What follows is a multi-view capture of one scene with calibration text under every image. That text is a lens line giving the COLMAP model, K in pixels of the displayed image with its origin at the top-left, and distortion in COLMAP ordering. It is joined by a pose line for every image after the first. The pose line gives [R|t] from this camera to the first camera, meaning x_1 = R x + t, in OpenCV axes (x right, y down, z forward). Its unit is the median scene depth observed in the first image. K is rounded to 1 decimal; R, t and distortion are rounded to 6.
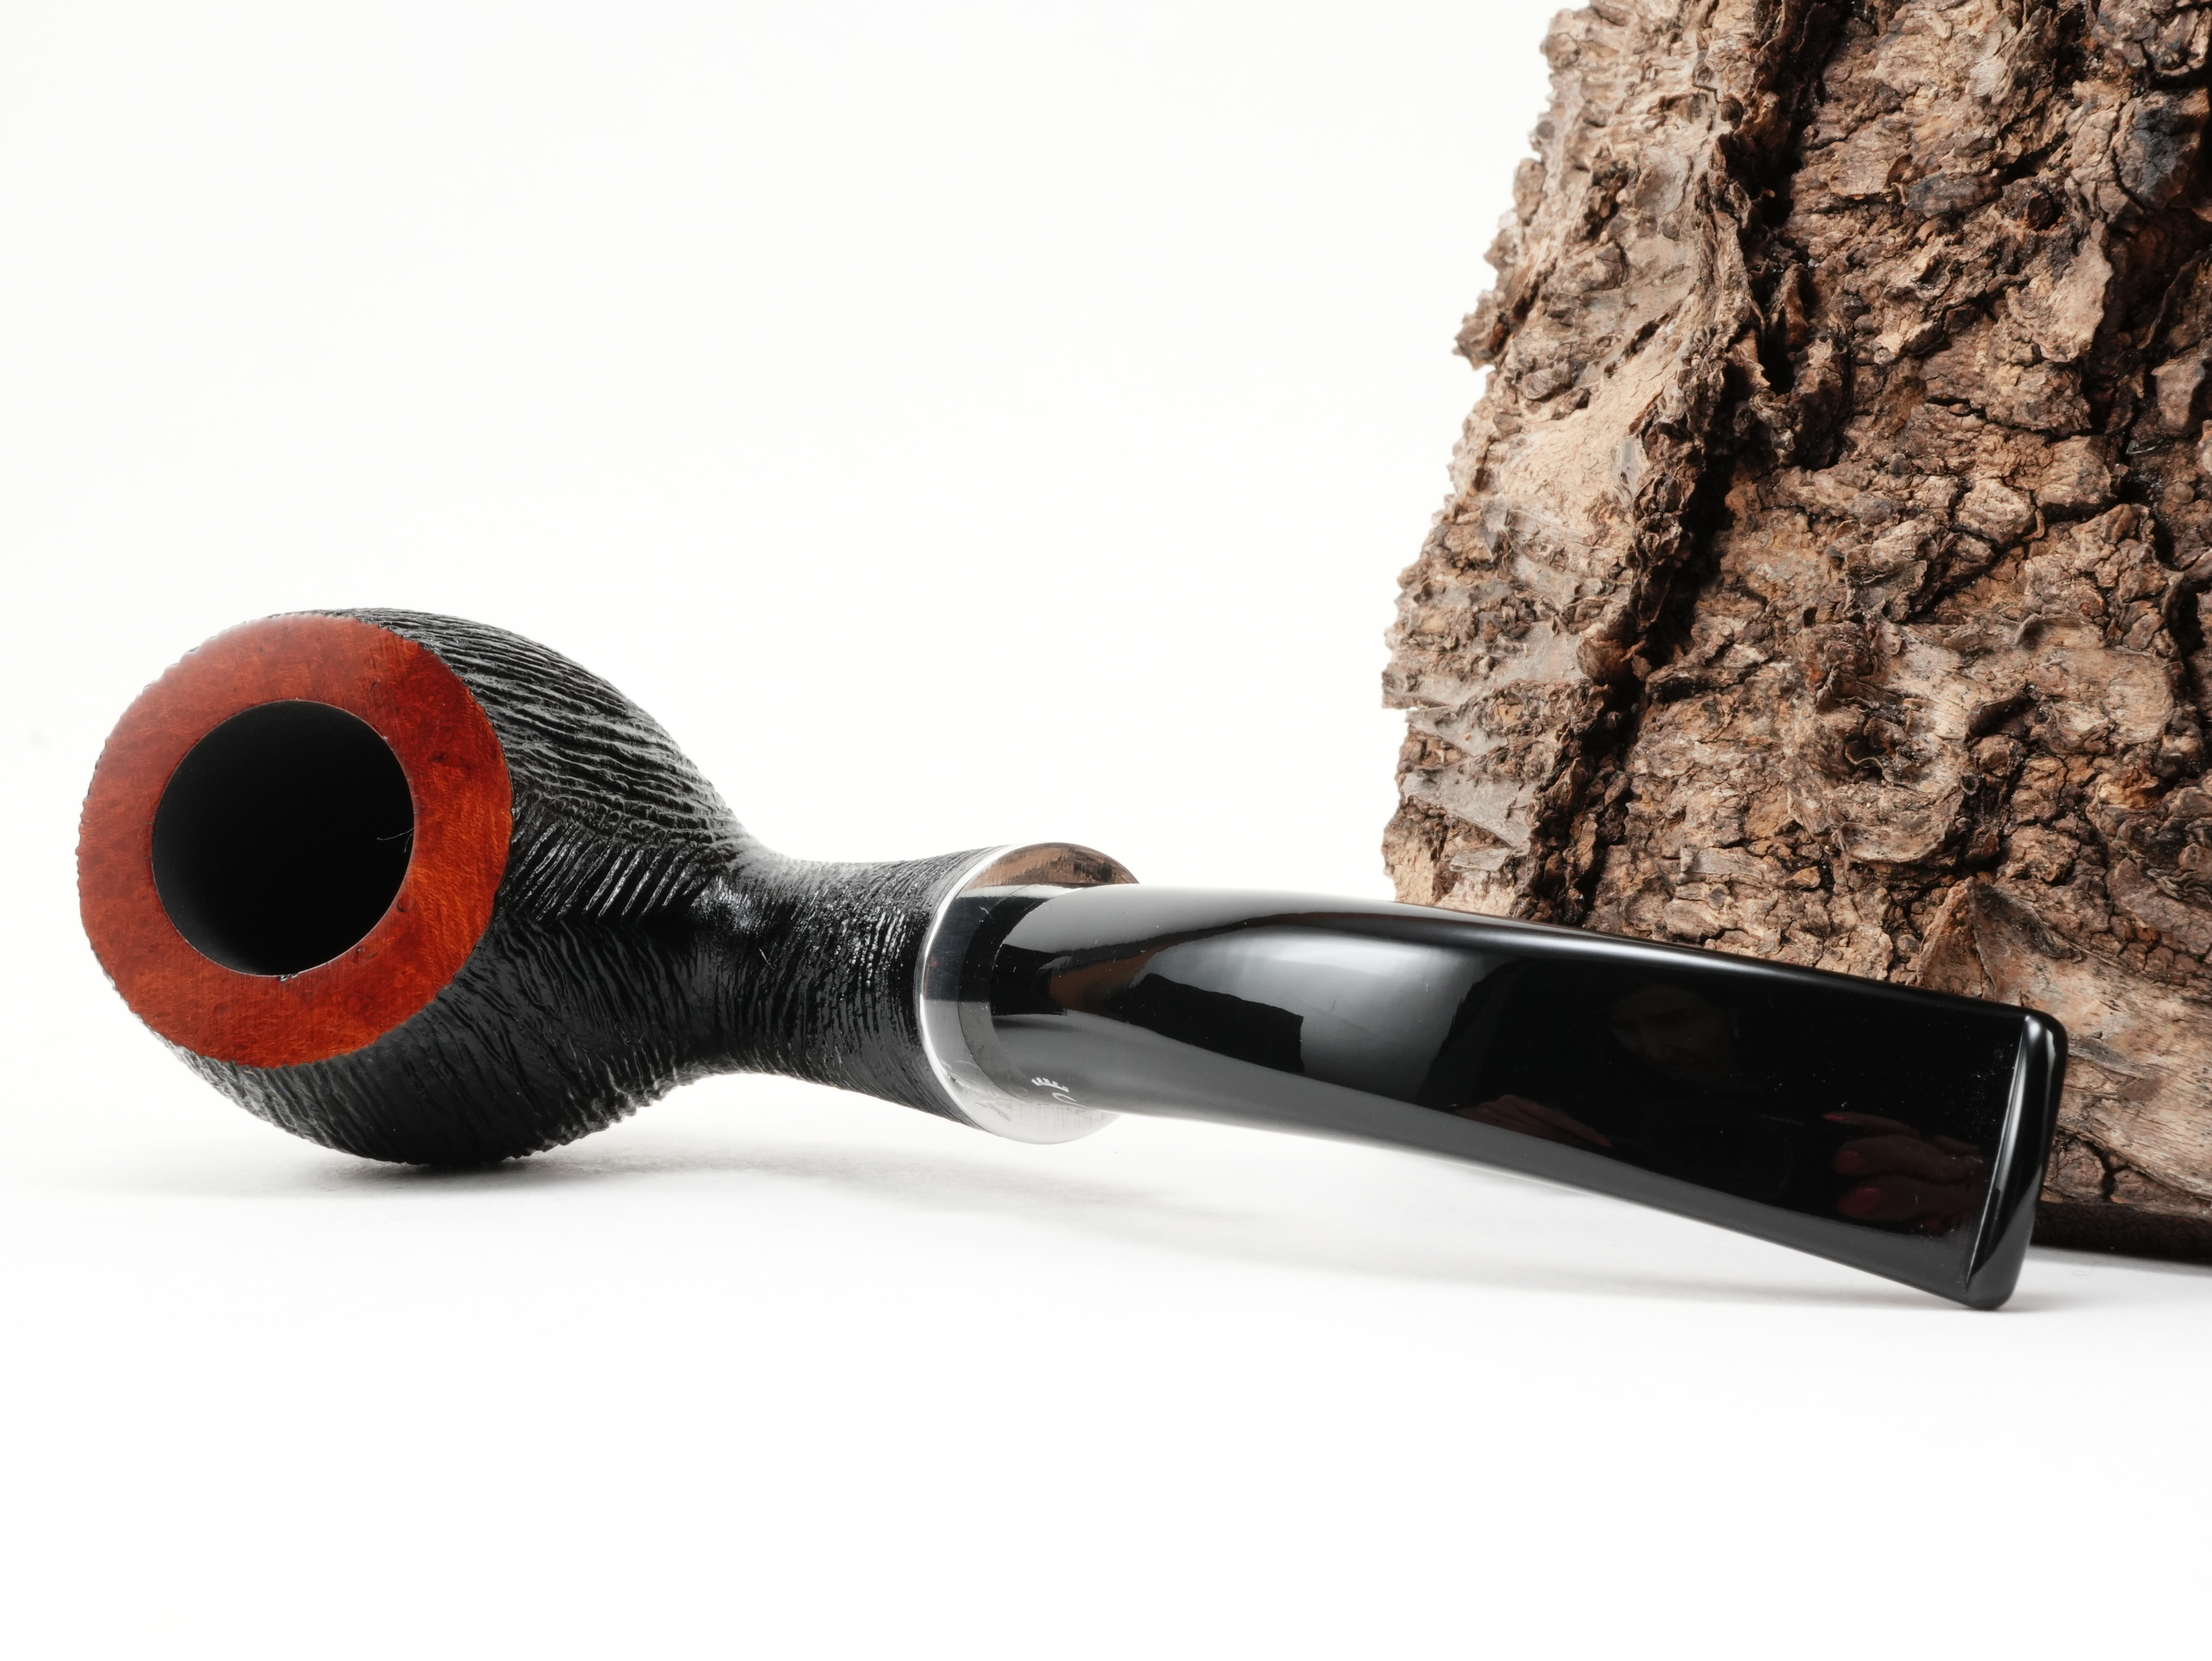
lens RADIAL K [[3125.1, 0, 1106.0], [0, 3125.1, 830.5], [0, 0, 1]] dist [-0.023418, 0.046181]
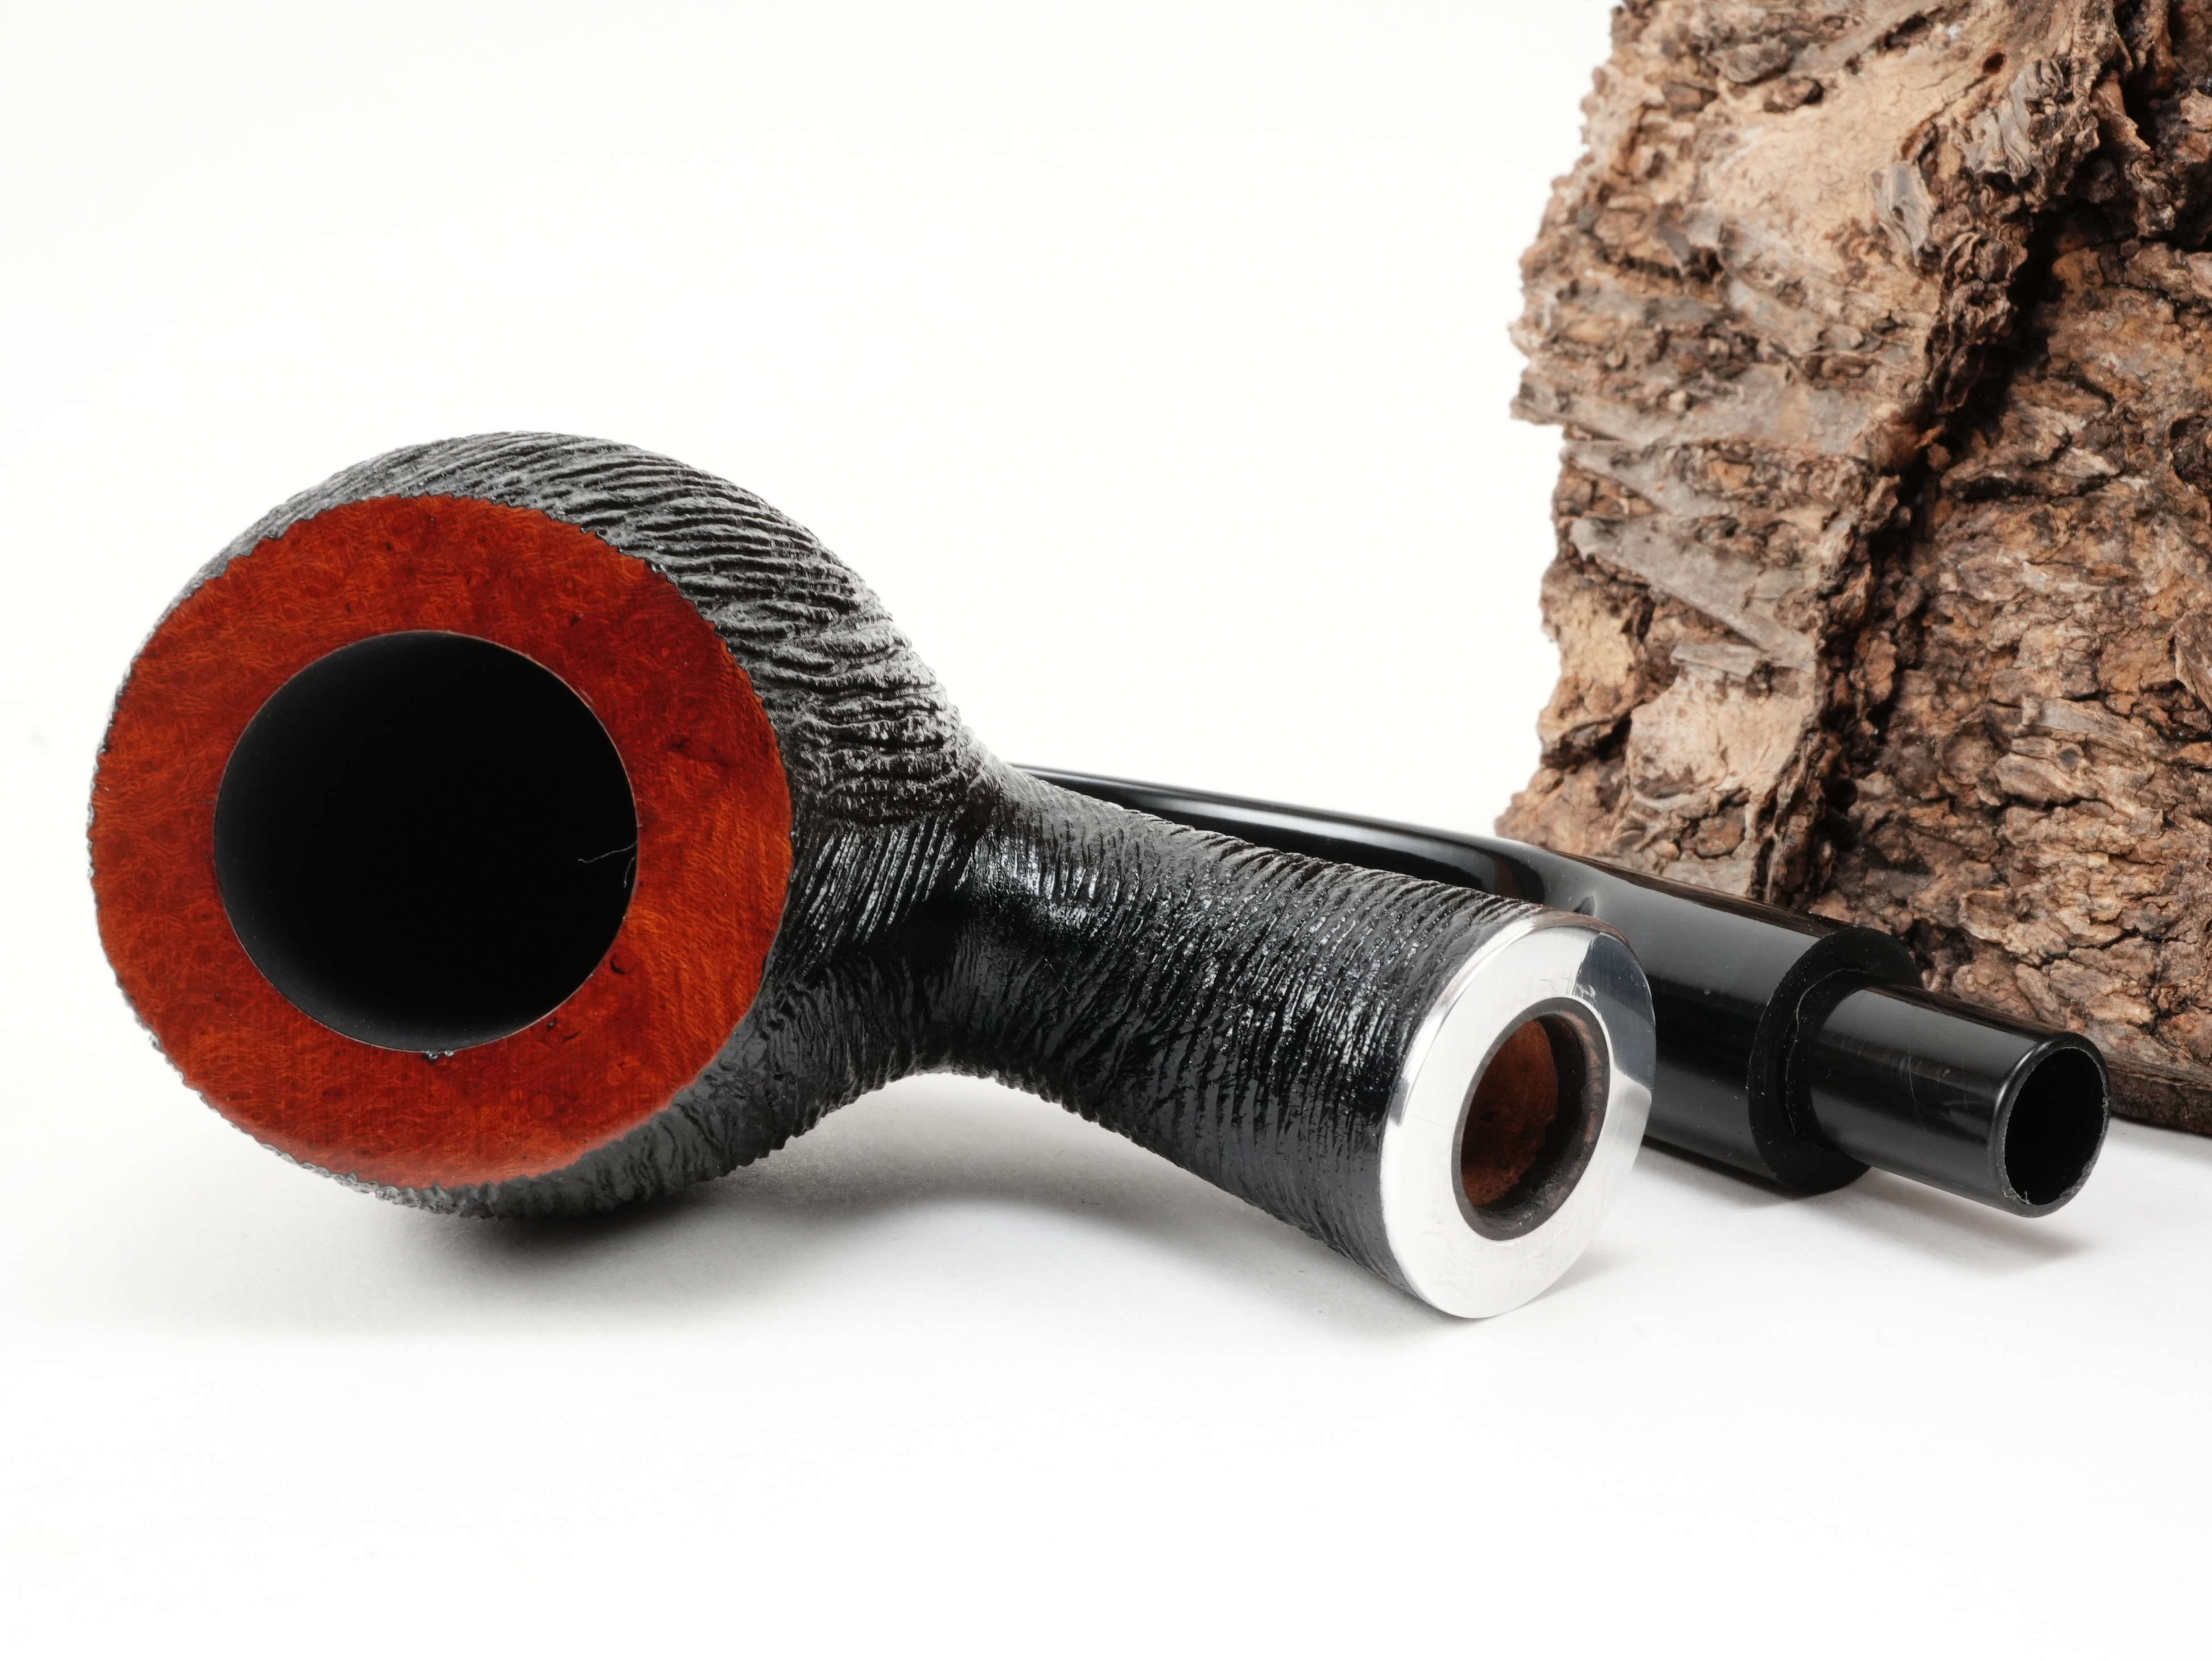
lens RADIAL K [[3125.1, 0, 1106.0], [0, 3125.1, 830.5], [0, 0, 1]] dist [-0.023418, 0.046181]
pose [[0.984938, -0.018530, 0.171910, -0.209927], [-0.018874, 0.976778, 0.213422, -0.133237], [-0.171873, -0.213452, 0.961716, 0.187398]]
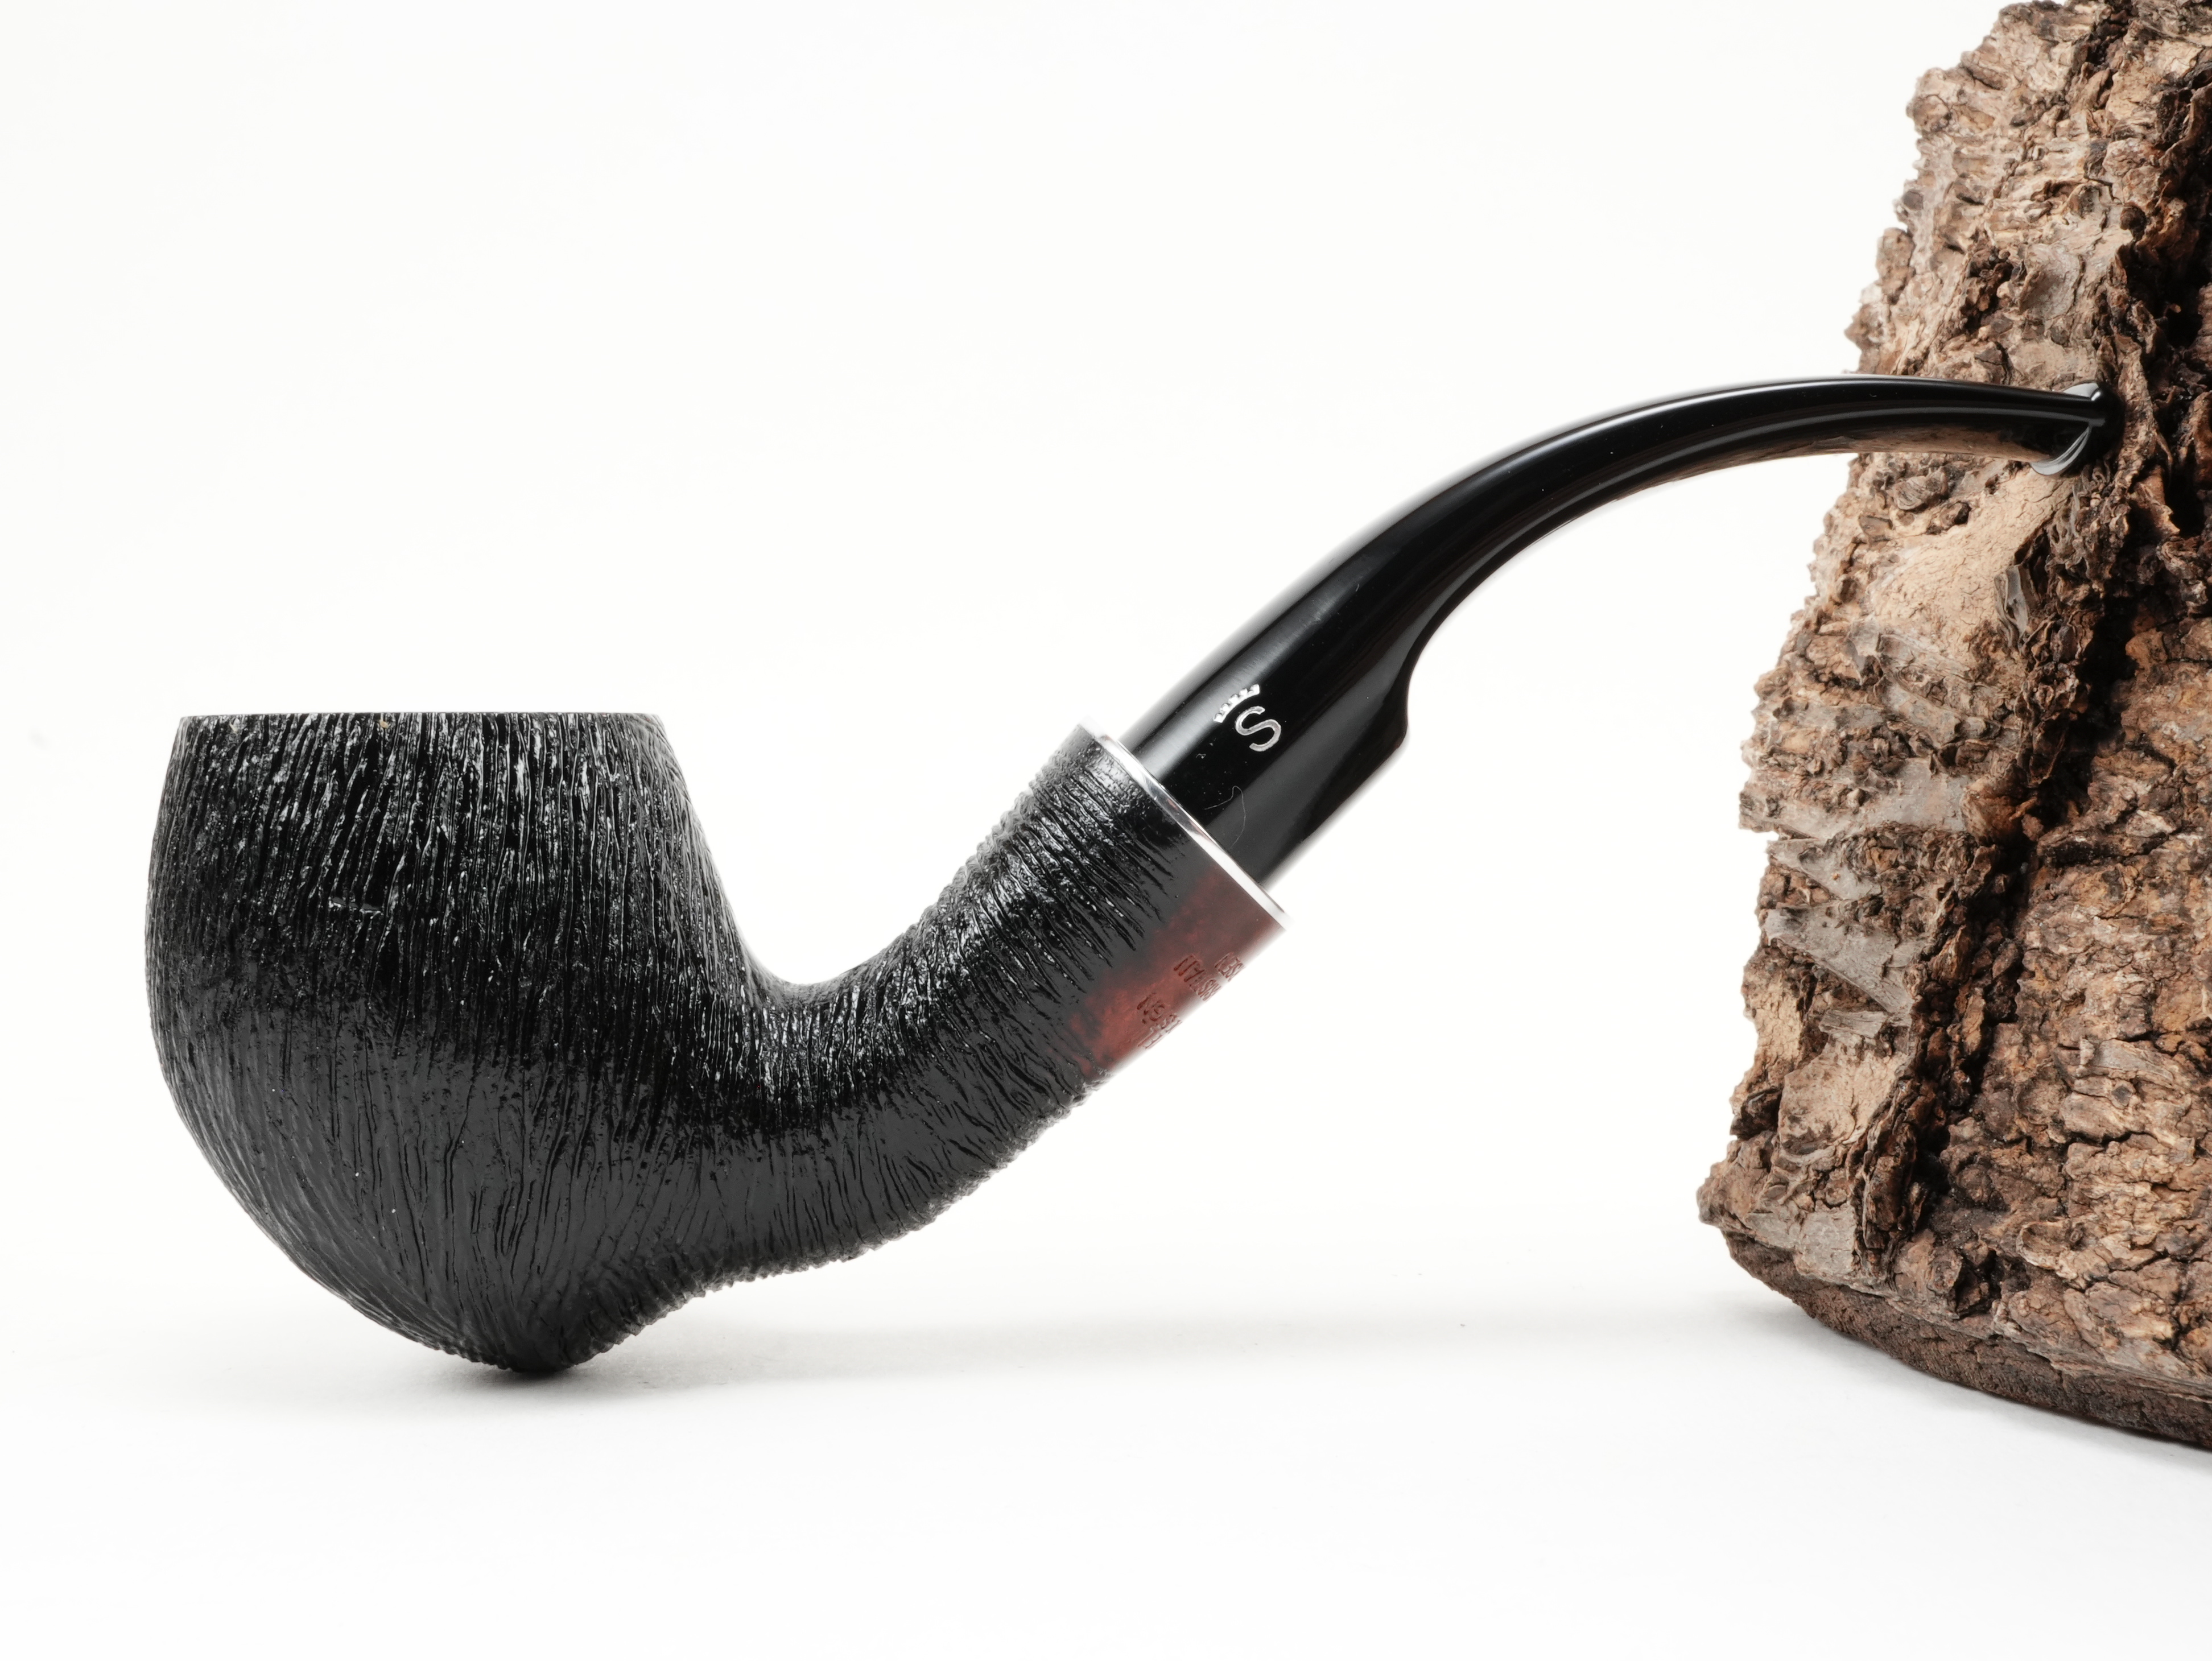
lens RADIAL K [[3125.1, 0, 1106.0], [0, 3125.1, 830.5], [0, 0, 1]] dist [-0.023418, 0.046181]
pose [[0.995340, -0.005193, -0.096285, -0.013488], [0.008226, 0.999482, 0.031128, -0.083444], [0.096073, -0.031775, 0.994867, 0.051864]]
